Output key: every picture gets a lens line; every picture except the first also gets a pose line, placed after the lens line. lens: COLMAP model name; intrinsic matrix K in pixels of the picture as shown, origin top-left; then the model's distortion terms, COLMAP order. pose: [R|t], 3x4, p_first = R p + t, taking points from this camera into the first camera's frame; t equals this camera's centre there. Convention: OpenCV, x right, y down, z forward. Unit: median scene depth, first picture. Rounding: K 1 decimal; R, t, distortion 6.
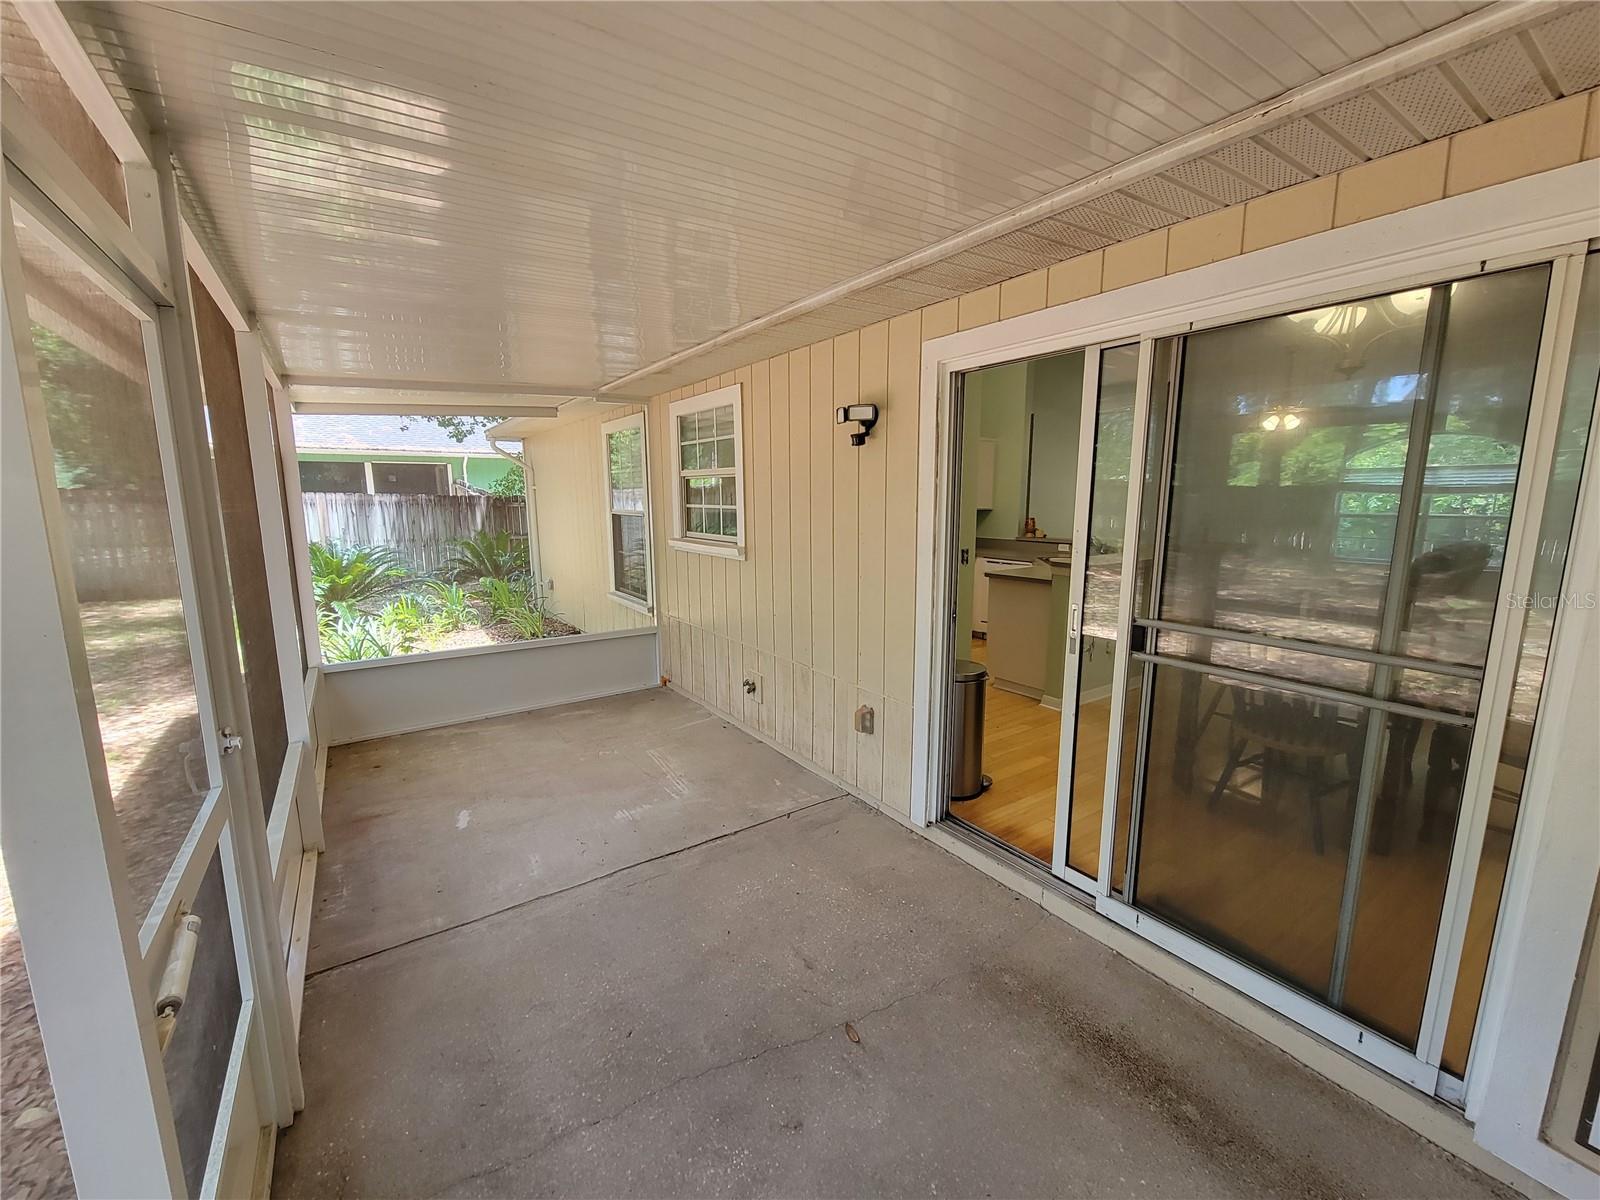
lens RADIAL K [[651.6, 0, 803.1], [0, 651.6, 600.4], [0, 0, 1]] dist [0.000319, -0.001656]
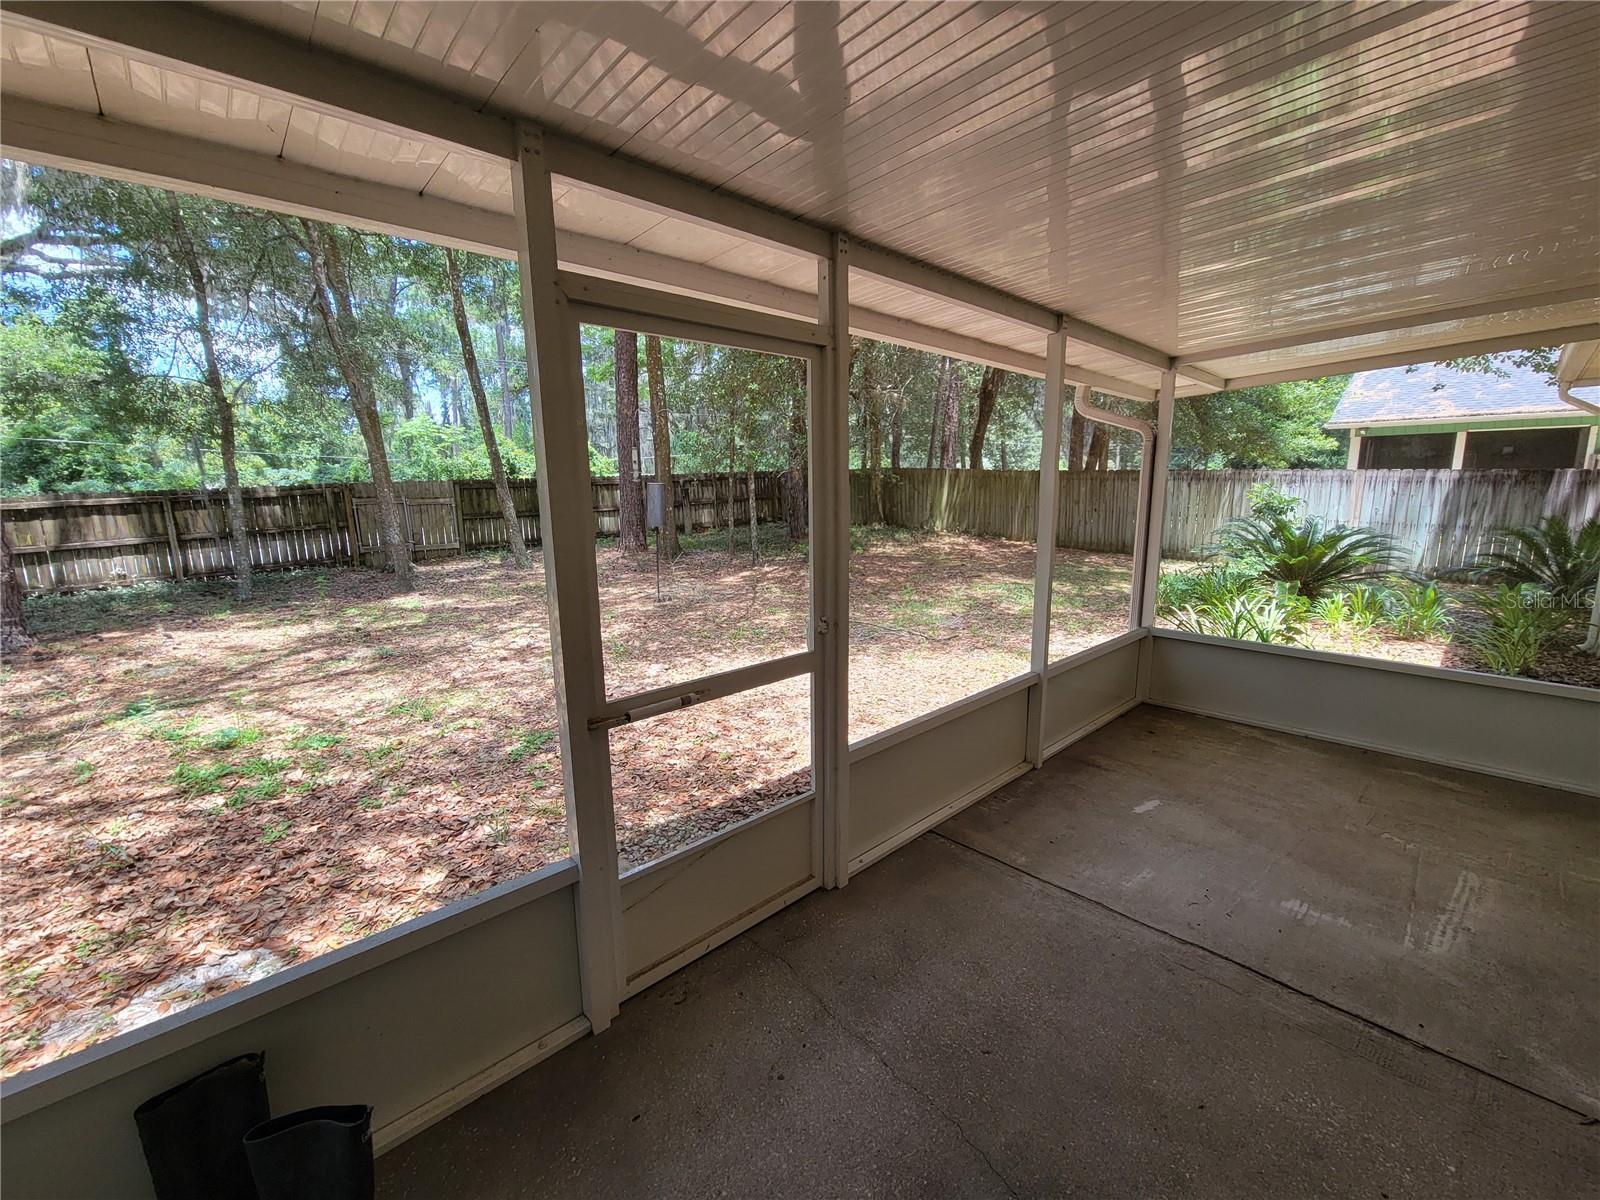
lens RADIAL K [[651.6, 0, 808.4], [0, 651.6, 604.3], [0, 0, 1]] dist [0.000319, -0.001656]
pose [[0.175162, 0.183461, -0.967295, 0.190597], [-0.147157, 0.976327, 0.158526, -0.025010], [0.973480, 0.114577, 0.198013, 0.206019]]
